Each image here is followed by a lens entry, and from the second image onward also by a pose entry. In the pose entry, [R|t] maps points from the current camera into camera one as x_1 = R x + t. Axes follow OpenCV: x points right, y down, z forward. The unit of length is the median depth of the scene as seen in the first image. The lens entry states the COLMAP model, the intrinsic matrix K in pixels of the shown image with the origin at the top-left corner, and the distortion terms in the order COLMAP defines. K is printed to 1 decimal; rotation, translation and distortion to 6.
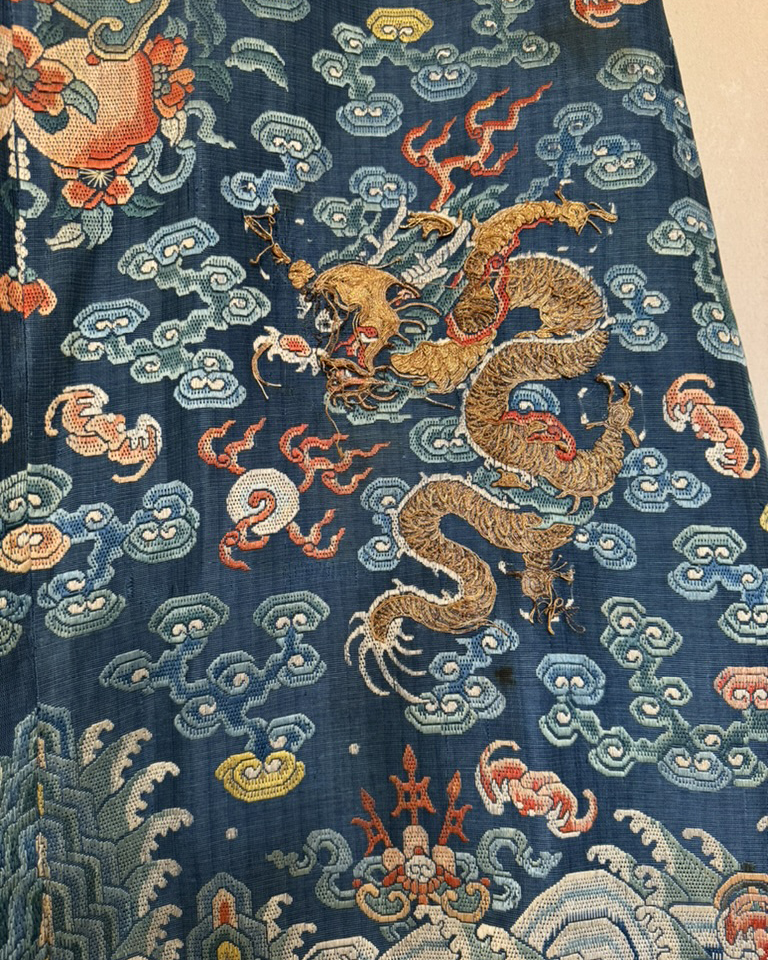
lens RADIAL K [[748.6, 0, 384.0], [0, 748.6, 480.0], [0, 0, 1]] dist [0.071853, -0.147266]
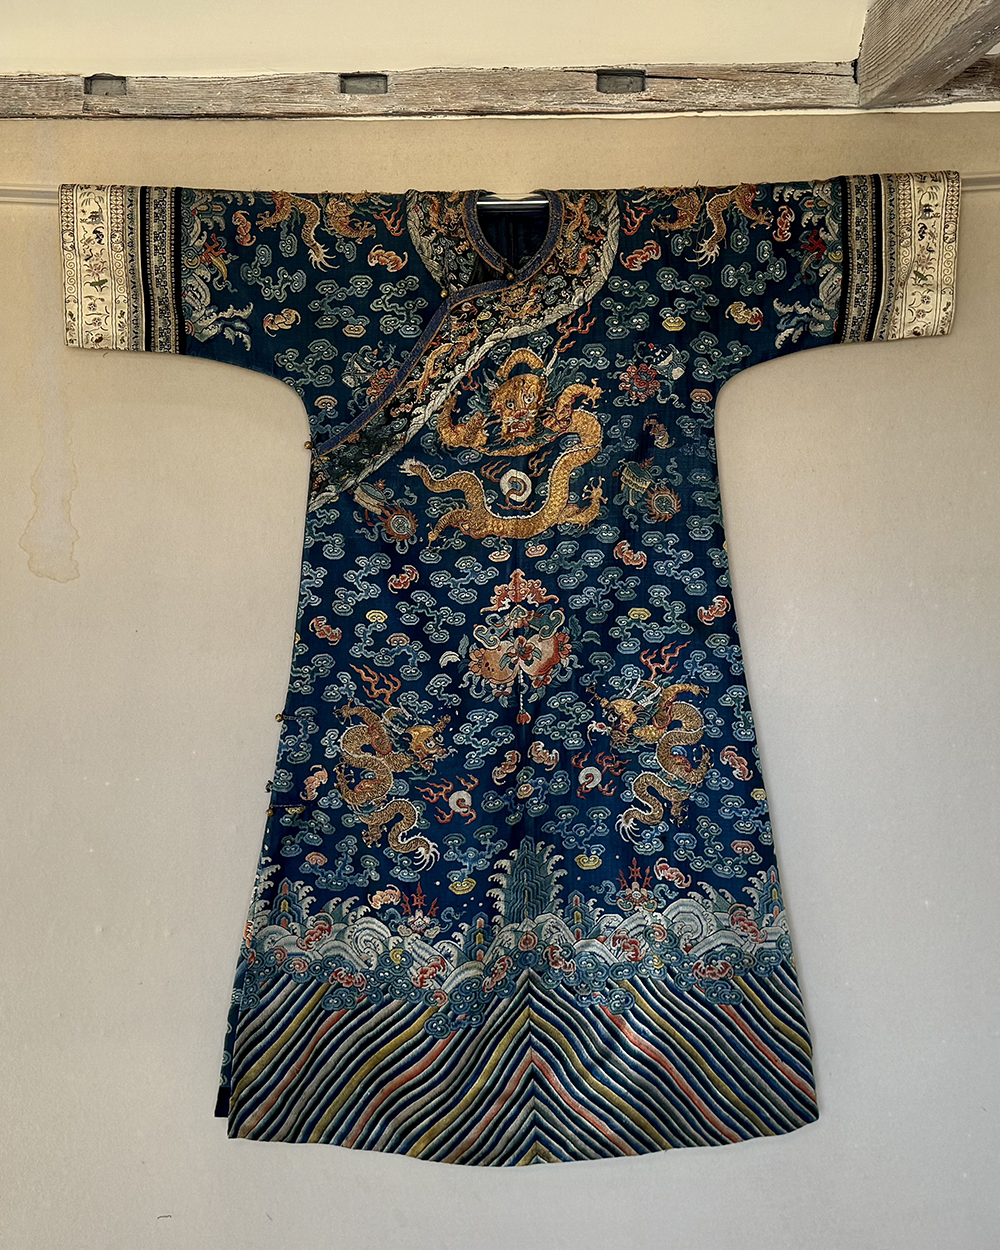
lens RADIAL K [[1392.8, 0, 453.0], [0, 1392.8, 563.1], [0, 0, 1]] dist [0.176388, -0.501699]
pose [[0.975280, 0.033366, -0.218439, 0.538712], [-0.015289, 0.996355, 0.083928, -1.370471], [0.220443, -0.078513, 0.972235, -4.831594]]
